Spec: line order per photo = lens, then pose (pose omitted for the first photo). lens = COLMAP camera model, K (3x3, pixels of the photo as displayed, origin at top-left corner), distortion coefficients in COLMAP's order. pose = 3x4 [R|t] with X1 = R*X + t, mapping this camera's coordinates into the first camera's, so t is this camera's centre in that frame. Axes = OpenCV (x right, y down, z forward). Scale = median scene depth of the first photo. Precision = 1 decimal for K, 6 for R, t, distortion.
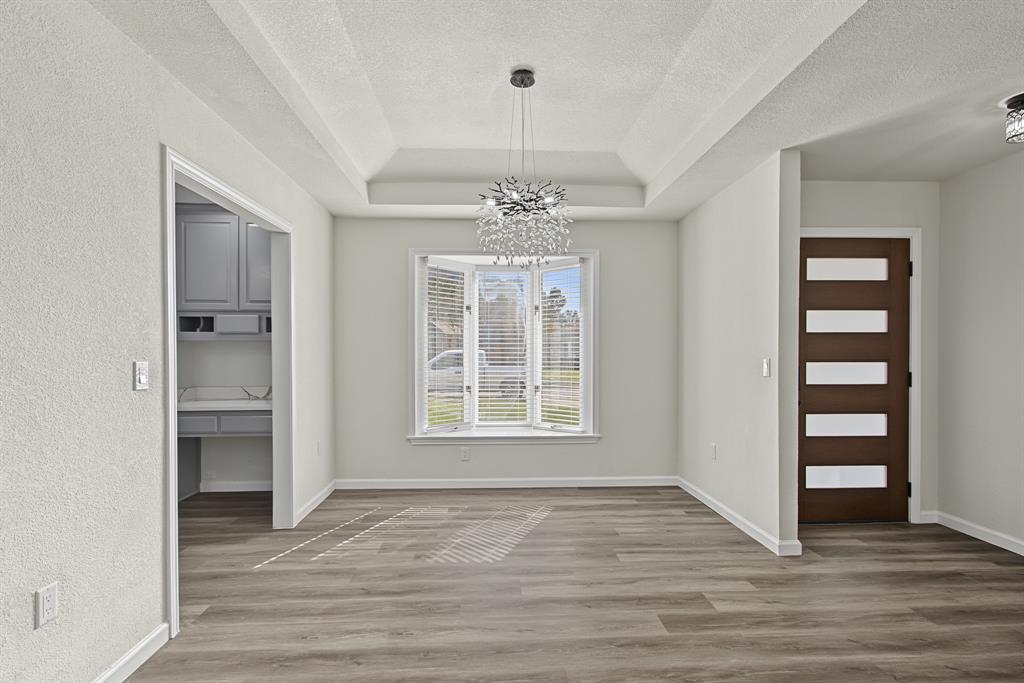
lens RADIAL K [[483.5, 0, 511.8], [0, 483.5, 359.2], [0, 0, 1]] dist [0.000846, 0.001009]
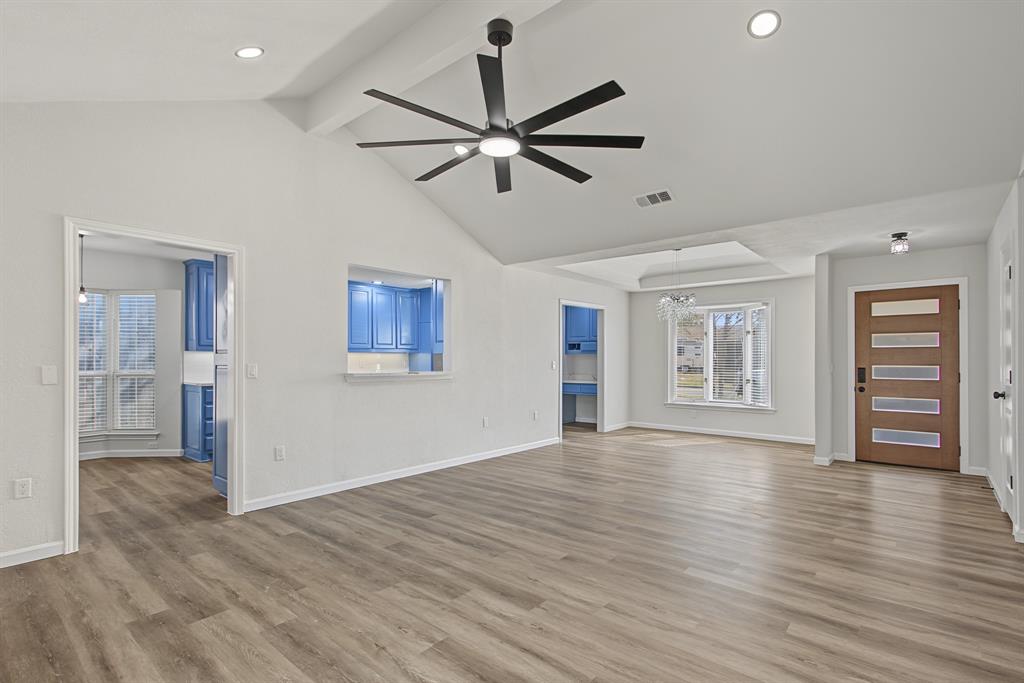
lens RADIAL K [[483.5, 0, 511.8], [0, 483.5, 359.2], [0, 0, 1]] dist [0.000846, 0.001009]
pose [[0.730768, 0.002466, -0.682621, 0.833342], [-0.013648, 0.999846, -0.010998, 0.019867], [0.682489, 0.017353, 0.730690, -1.049436]]
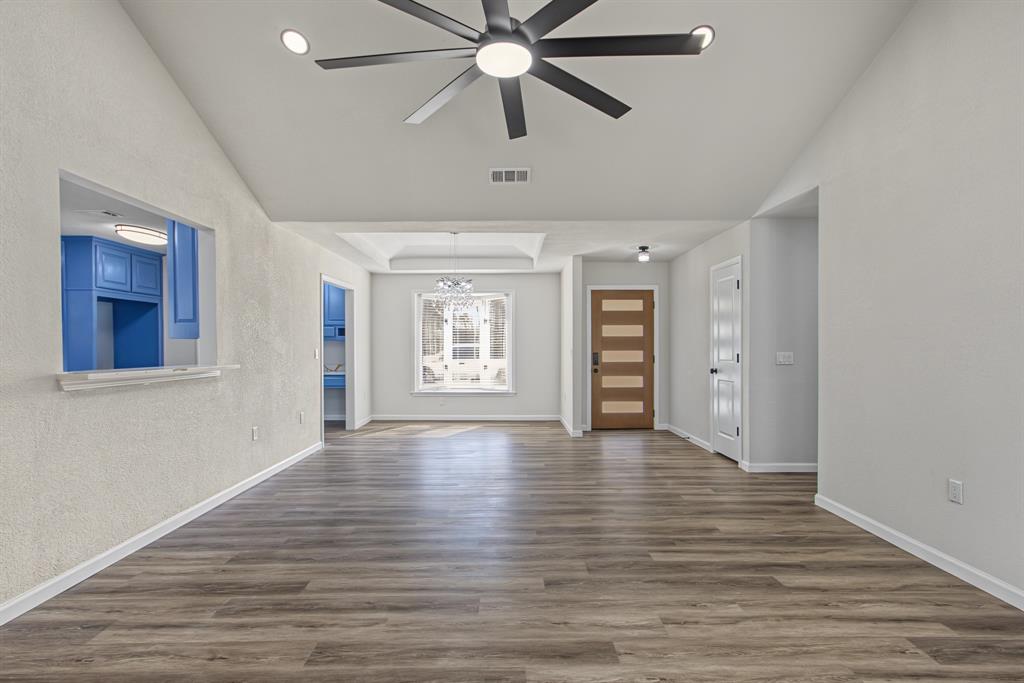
lens RADIAL K [[489.2, 0, 506.9], [0, 489.2, 354.5], [0, 0, 1]] dist [0.003778, 0.001004]
pose [[0.999114, 0.000563, -0.042092, 0.291462], [-0.000502, 0.999999, 0.001460, 0.019137], [0.042093, -0.001437, 0.999113, -1.081912]]
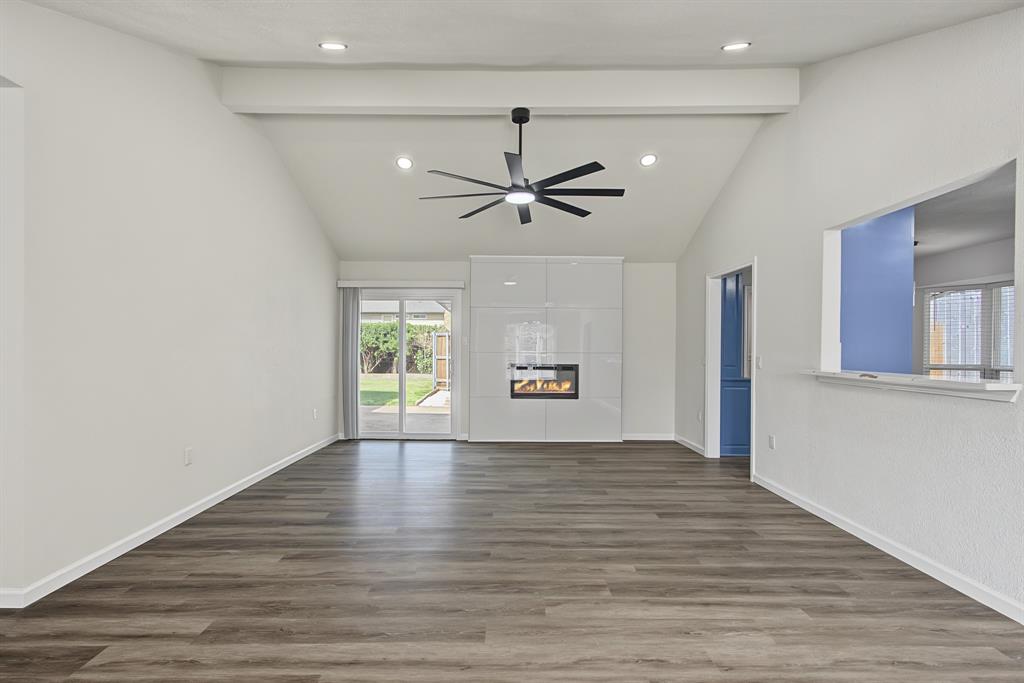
lens RADIAL K [[472.5, 0, 508.8], [0, 472.5, 353.7], [0, 0, 1]] dist [0.006681, 0.000330]
pose [[-0.999453, -0.003019, 0.032934, 0.251127], [-0.002177, 0.999671, 0.025547, -0.010184], [-0.033000, 0.025461, -0.999131, 0.643985]]
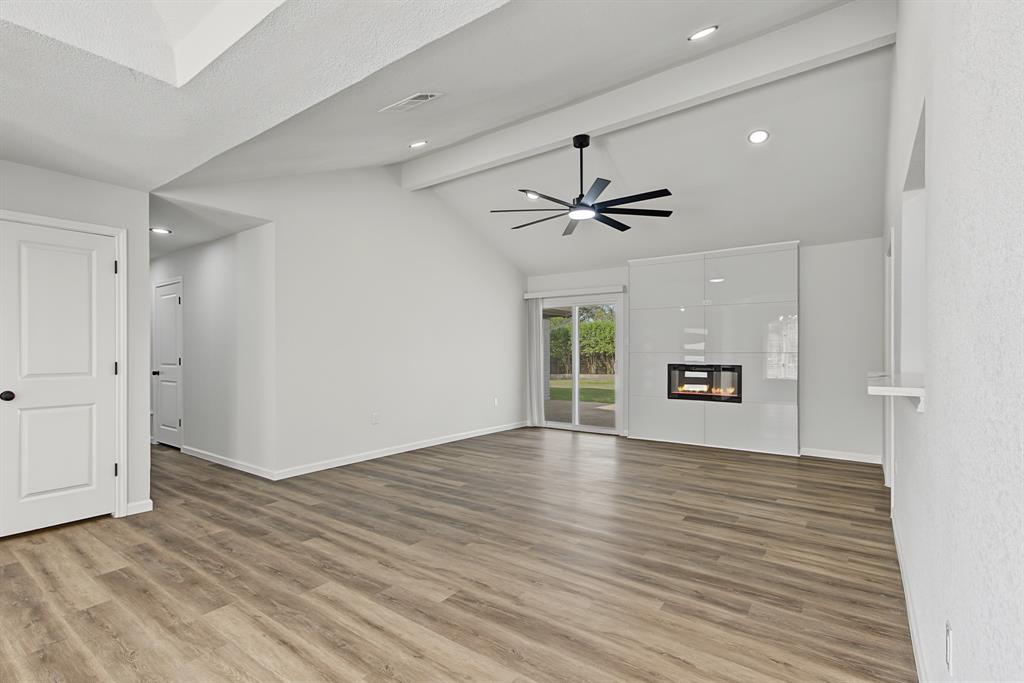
lens RADIAL K [[481.9, 0, 508.7], [0, 481.9, 350.7], [0, 0, 1]] dist [0.007057, 0.000806]
pose [[-0.776565, 0.004209, 0.630023, -0.387698], [0.015108, 0.999815, 0.011941, -0.006487], [-0.629855, 0.018791, -0.776485, 0.639733]]
